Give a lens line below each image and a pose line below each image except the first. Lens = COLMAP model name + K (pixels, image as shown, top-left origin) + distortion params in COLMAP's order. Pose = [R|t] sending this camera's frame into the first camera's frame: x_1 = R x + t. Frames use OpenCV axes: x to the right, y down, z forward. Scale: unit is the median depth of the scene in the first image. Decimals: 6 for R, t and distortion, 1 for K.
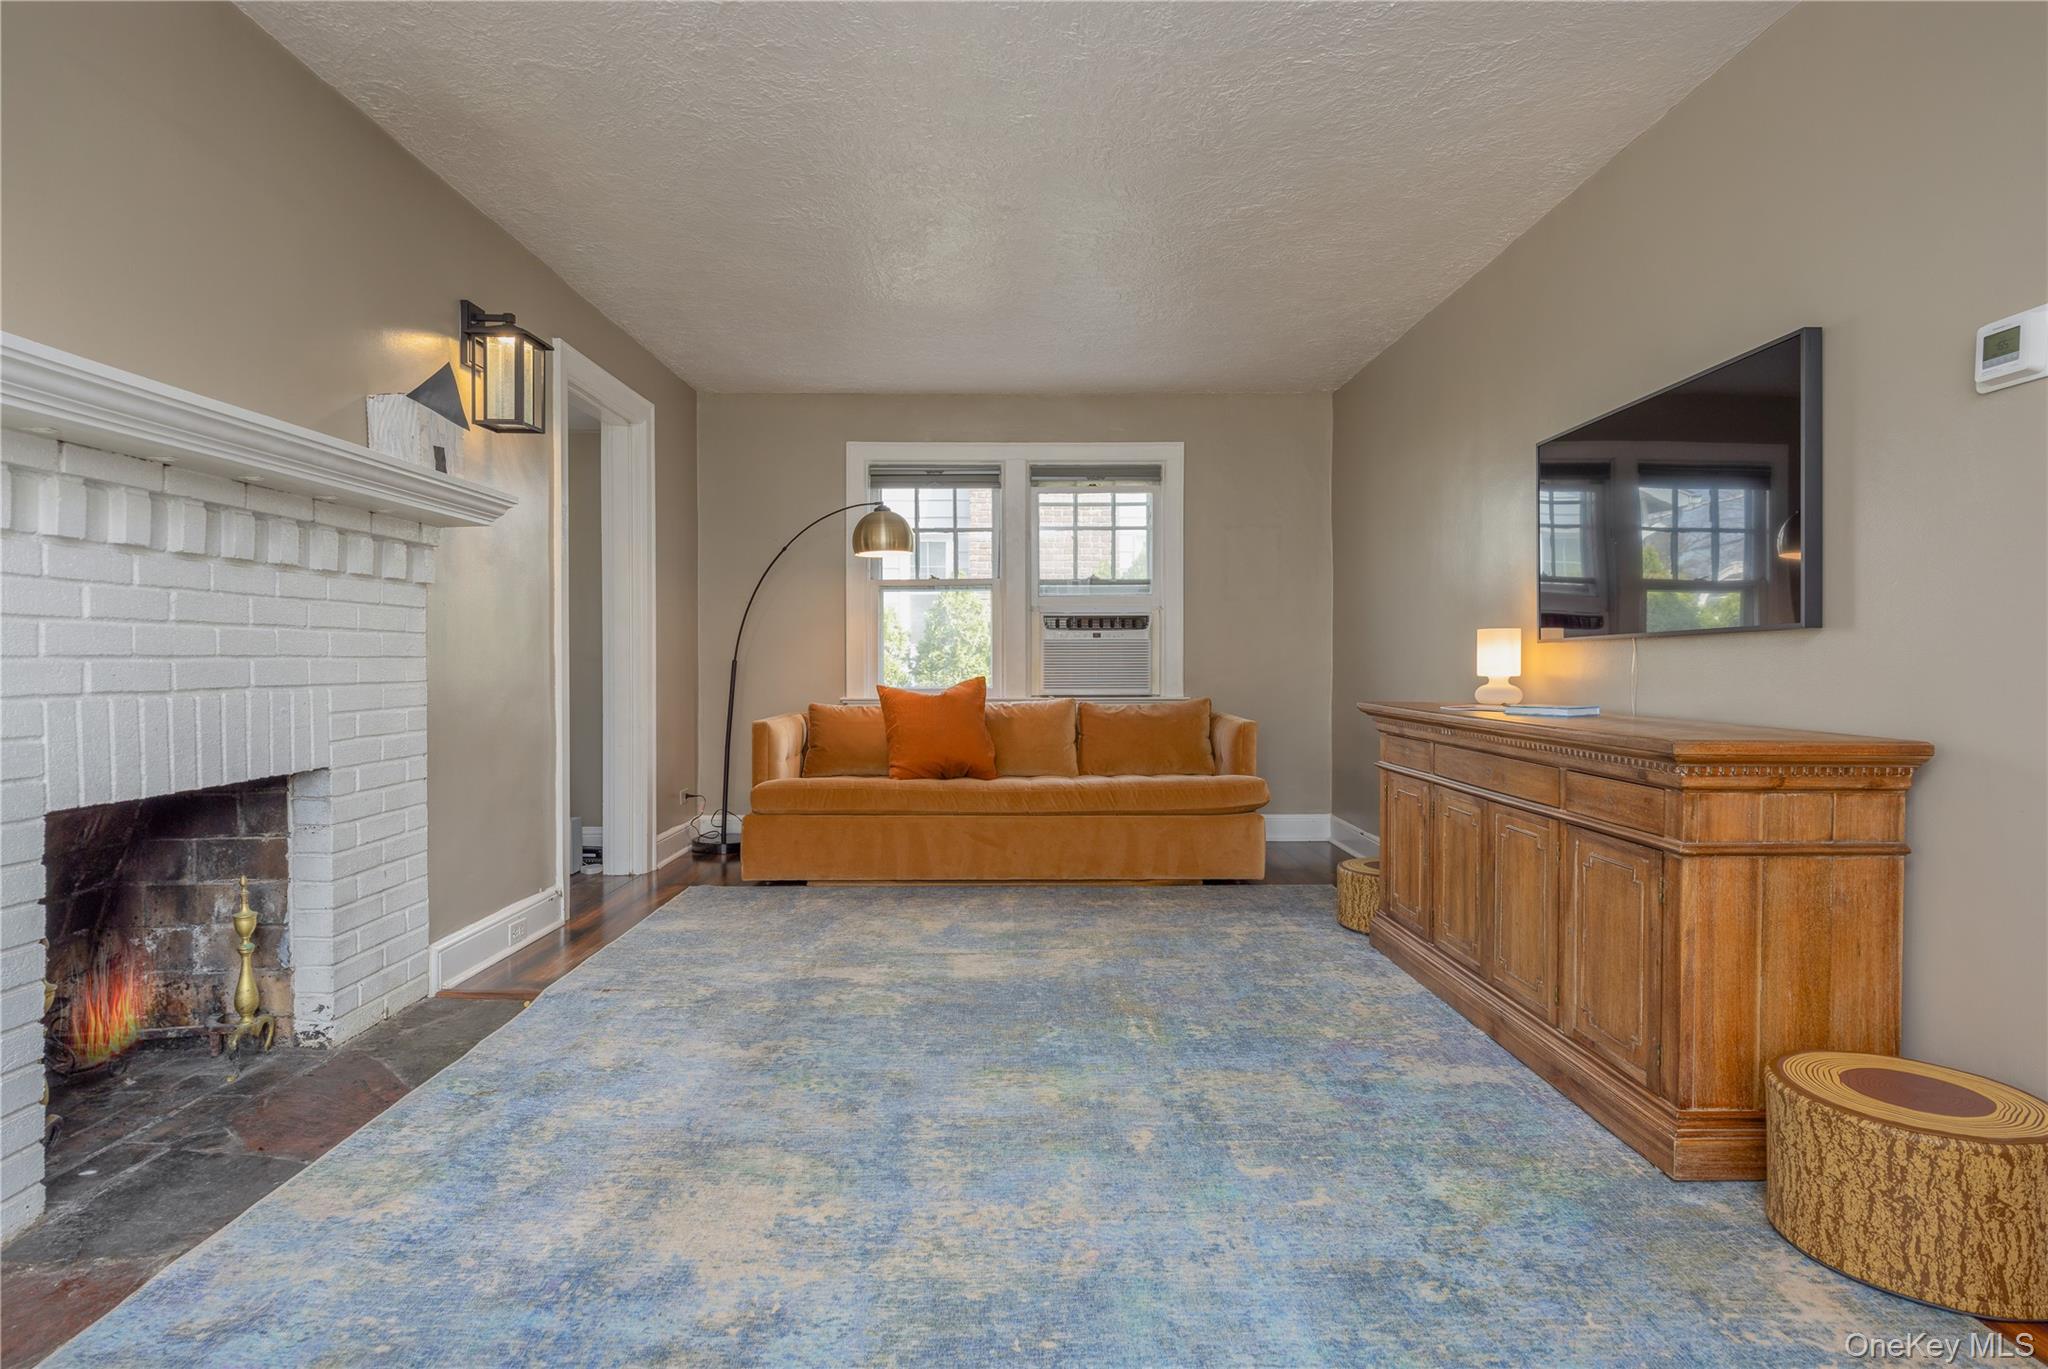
lens RADIAL K [[1010.0, 0, 1012.3], [0, 1010.0, 682.2], [0, 0, 1]] dist [0.014864, -0.000417]
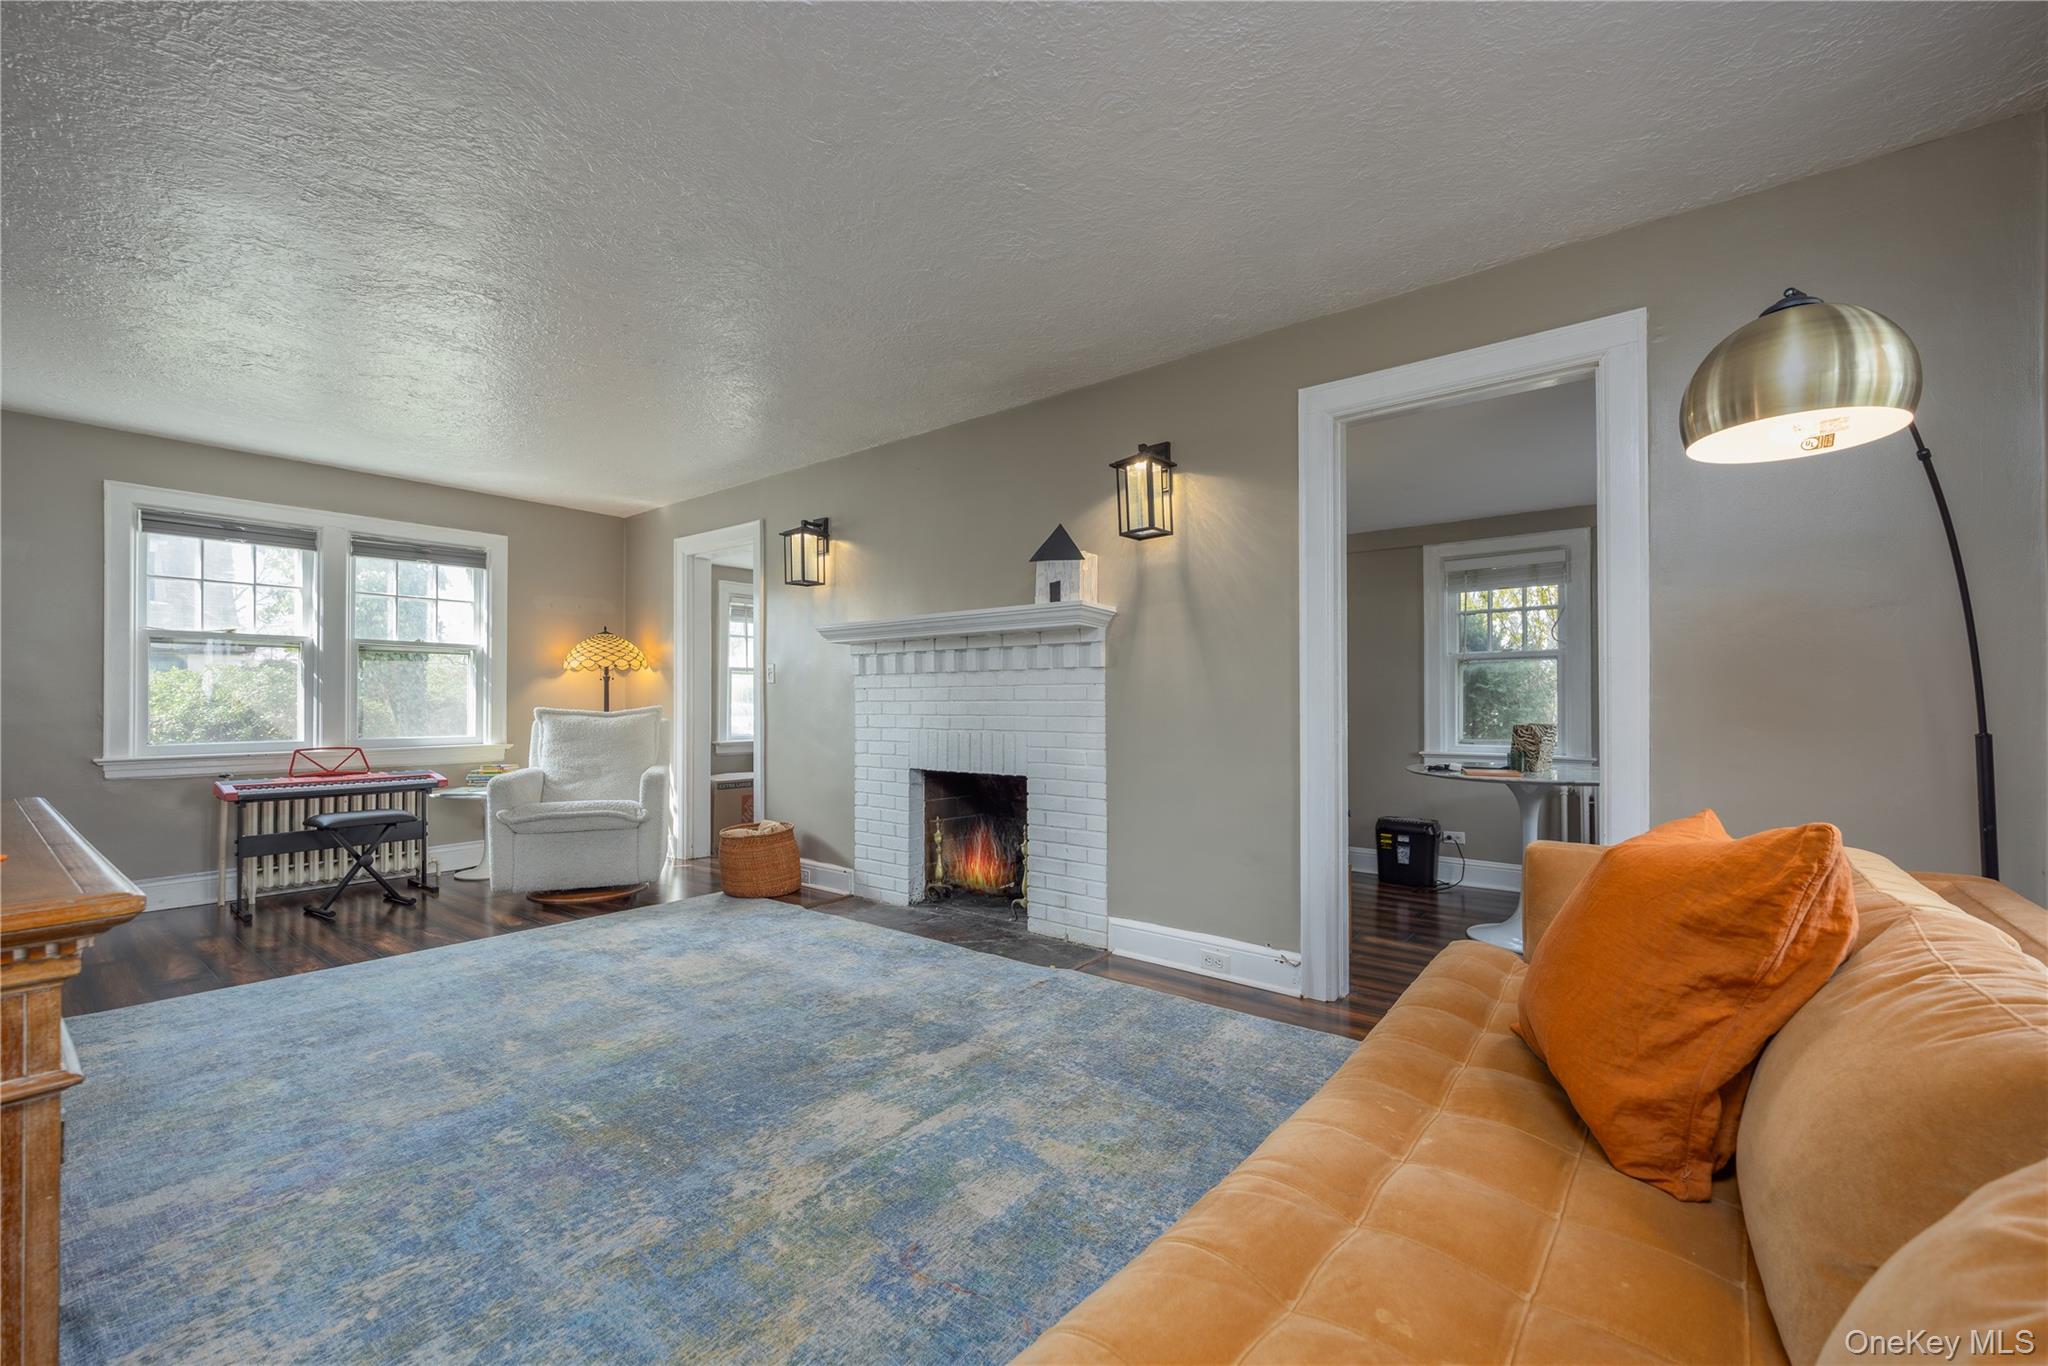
lens RADIAL K [[836.2, 0, 1016.5], [0, 836.2, 685.6], [0, 0, 1]] dist [-0.001643, -0.000729]
pose [[-0.619522, -0.015057, -0.784835, 0.557670], [-0.016925, 0.999840, -0.005821, -0.075412], [0.784797, 0.009677, -0.619678, 2.037136]]
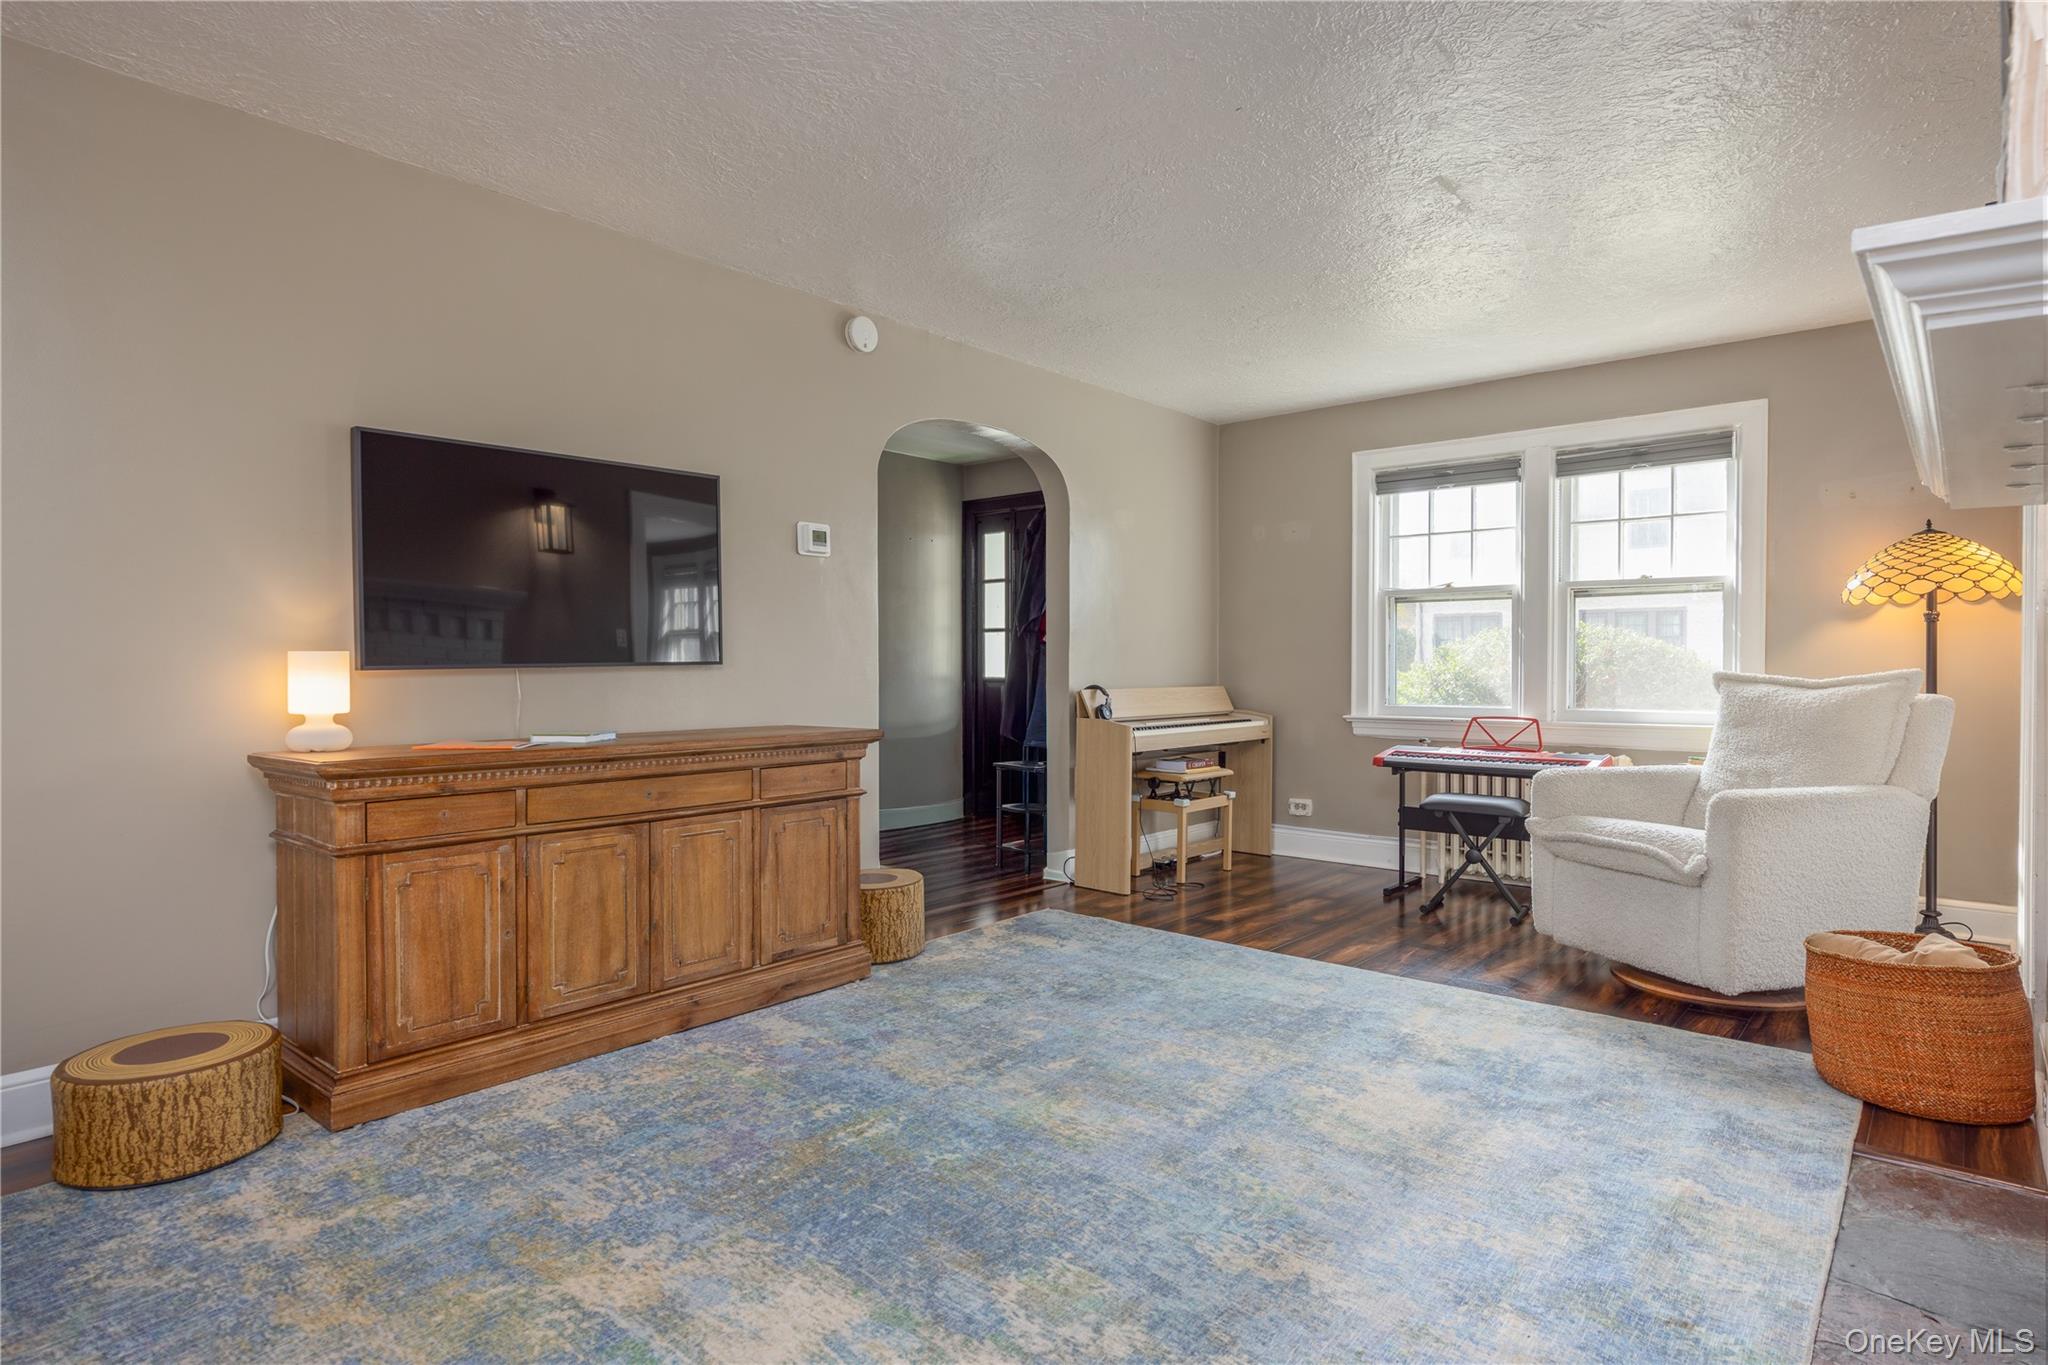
lens RADIAL K [[1109.4, 0, 1034.1], [0, 1109.4, 663.3], [0, 0, 1]] dist [0.001480, -0.001898]
pose [[-0.762046, -0.000019, 0.647522, -0.654725], [0.015154, 0.999726, 0.017863, -0.070672], [-0.647345, 0.023425, -0.761837, 1.805198]]
